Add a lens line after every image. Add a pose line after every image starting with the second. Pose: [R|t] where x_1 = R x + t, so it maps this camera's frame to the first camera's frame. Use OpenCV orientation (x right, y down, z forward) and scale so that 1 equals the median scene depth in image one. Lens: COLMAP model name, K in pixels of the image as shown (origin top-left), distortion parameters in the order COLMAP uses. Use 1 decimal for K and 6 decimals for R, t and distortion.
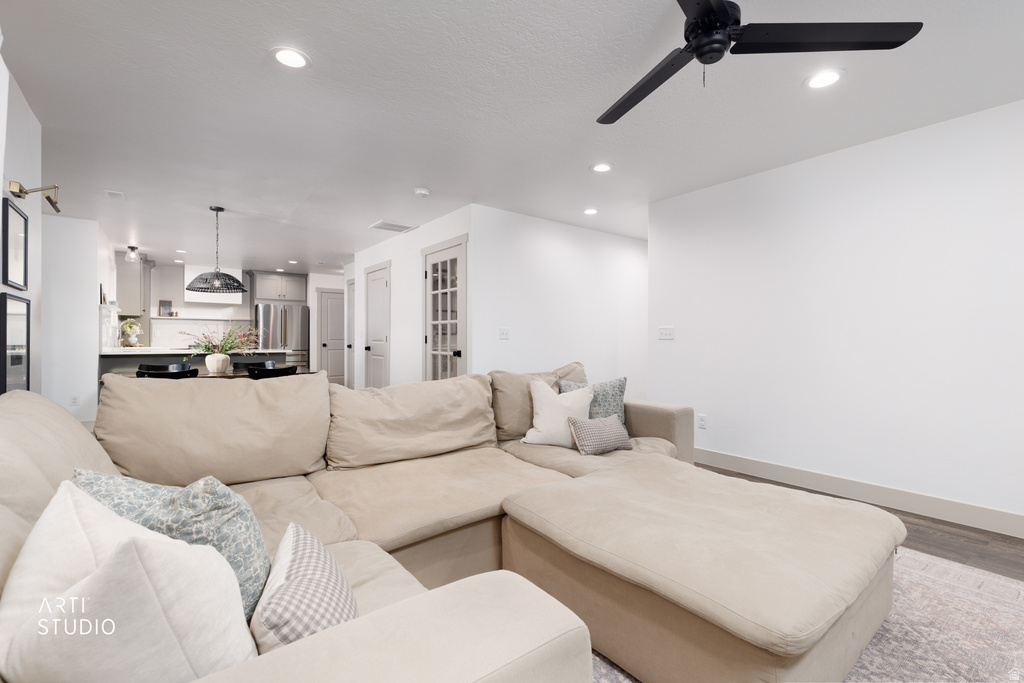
lens RADIAL K [[460.6, 0, 520.2], [0, 460.6, 340.9], [0, 0, 1]] dist [0.005089, -0.000131]
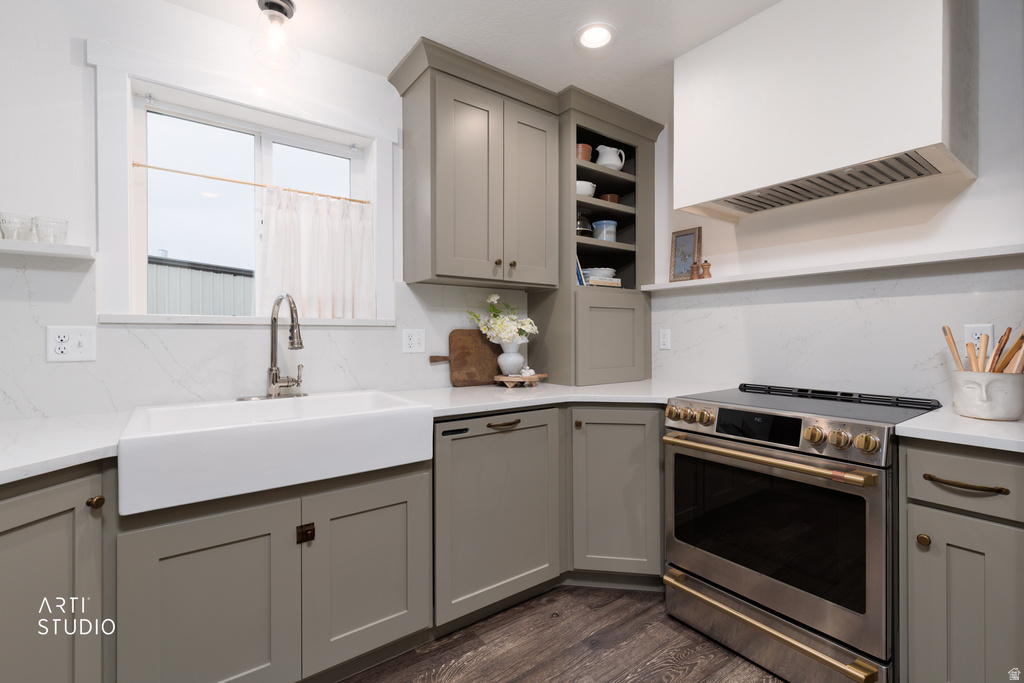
lens RADIAL K [[460.6, 0, 518.6], [0, 460.6, 336.6], [0, 0, 1]] dist [0.005089, -0.000131]
pose [[-0.021912, -0.002785, -0.999756, -0.526943], [-0.000611, 0.999996, -0.002772, -0.018645], [0.999760, 0.000550, -0.021913, 1.014411]]
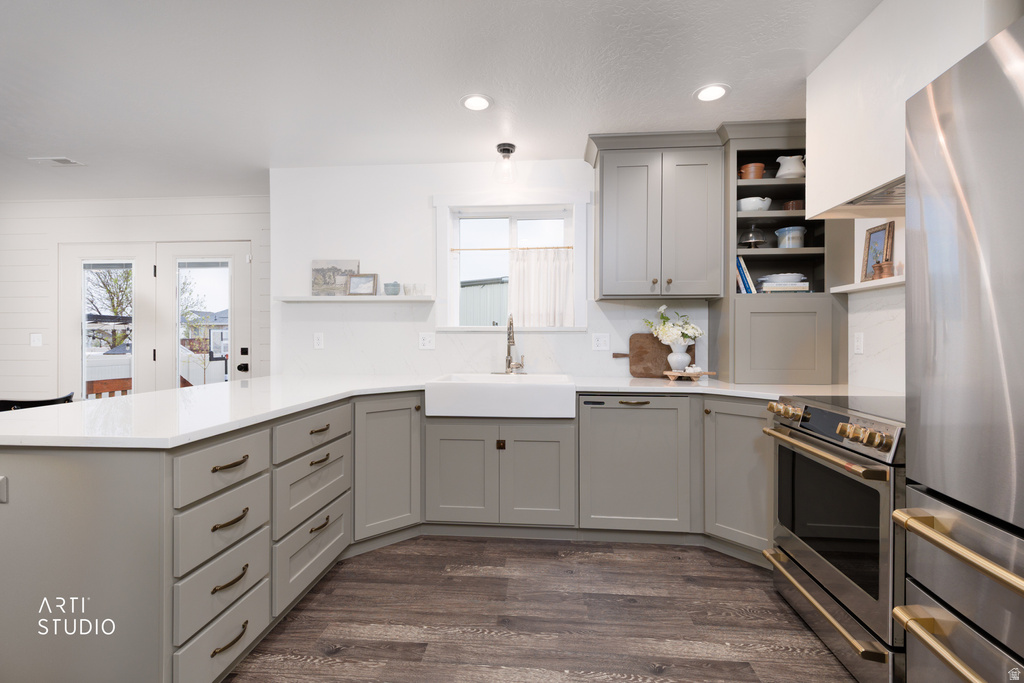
lens RADIAL K [[460.6, 0, 510.6], [0, 460.6, 340.0], [0, 0, 1]] dist [0.005089, -0.000131]
pose [[-0.680738, -0.002285, -0.732524, -0.465037], [-0.007684, 0.999962, 0.004021, -0.019366], [0.732487, 0.008366, -0.680729, 1.161282]]
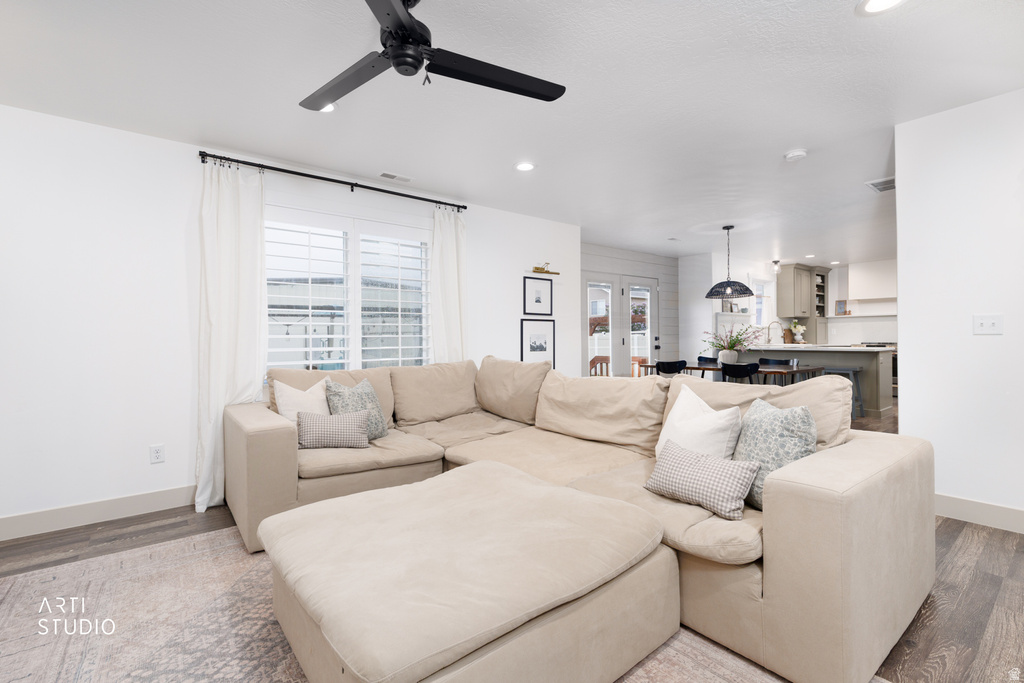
lens RADIAL K [[460.6, 0, 512.1], [0, 460.6, 342.7], [0, 0, 1]] dist [0.005089, -0.000131]
pose [[0.009051, 0.005856, -0.999942, 0.321445], [0.005979, 0.999965, 0.005911, -0.000889], [0.999941, -0.006032, 0.009016, 0.267354]]
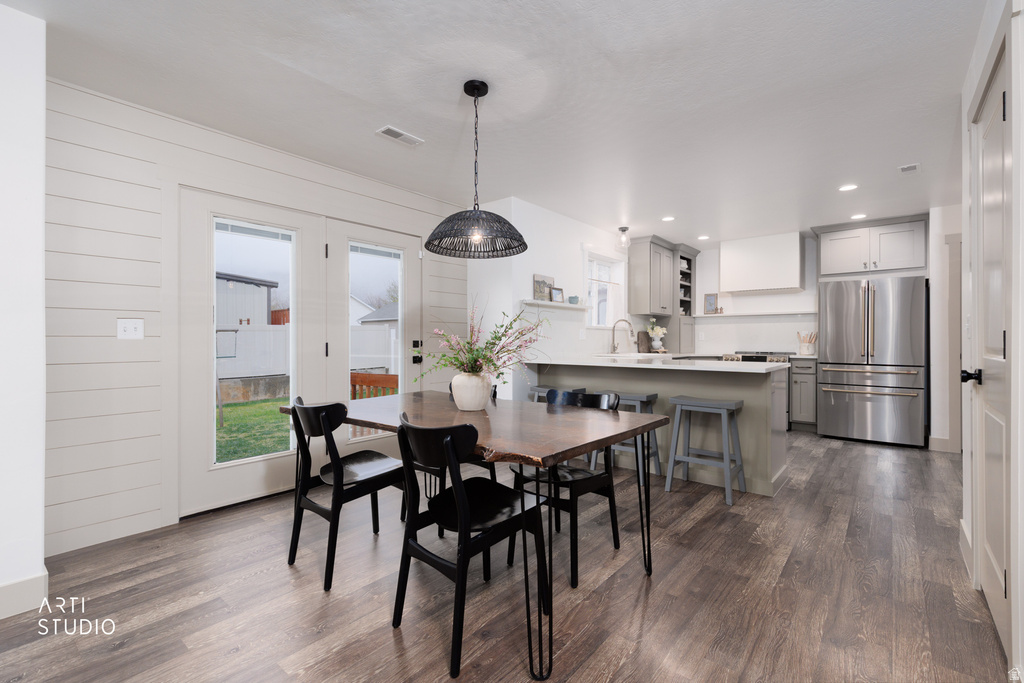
lens RADIAL K [[460.6, 0, 510.5], [0, 460.6, 342.5], [0, 0, 1]] dist [0.005089, -0.000131]
pose [[0.212969, 0.000968, -0.977059, -0.092601], [-0.004137, 0.999991, 0.000089, -0.004239], [0.977050, 0.004024, 0.212971, 0.572688]]
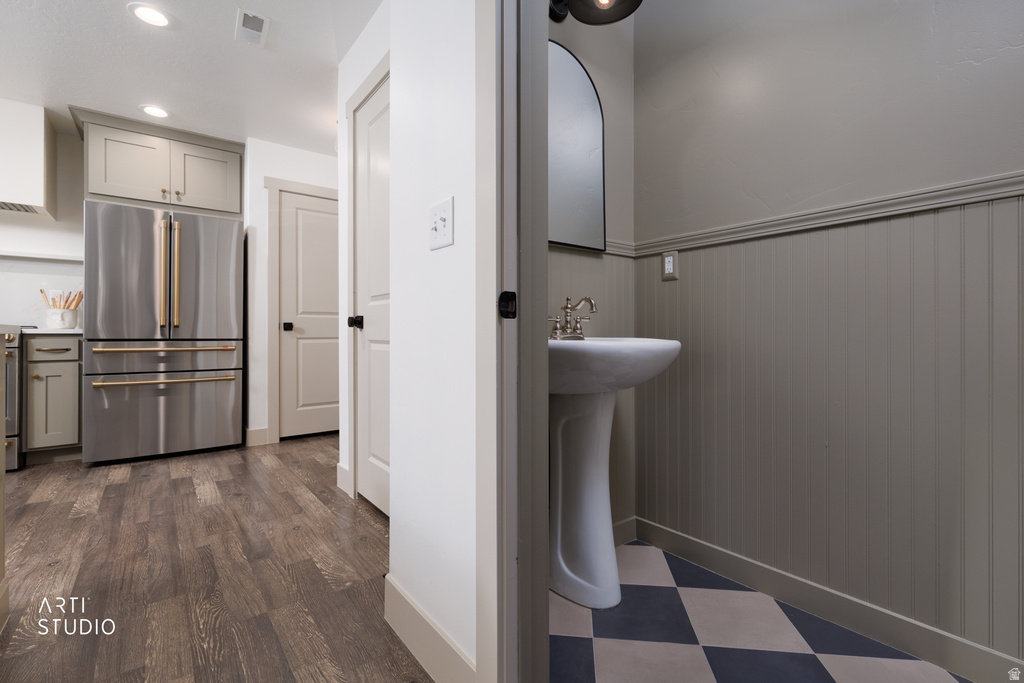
lens RADIAL K [[460.6, 0, 516.7], [0, 460.6, 326.3], [0, 0, 1]] dist [0.005089, -0.000131]
pose [[0.999997, -0.001576, 0.001947, -0.288459], [0.001596, 0.999946, -0.010309, 0.016729], [-0.001931, 0.010312, 0.999945, 0.761109]]
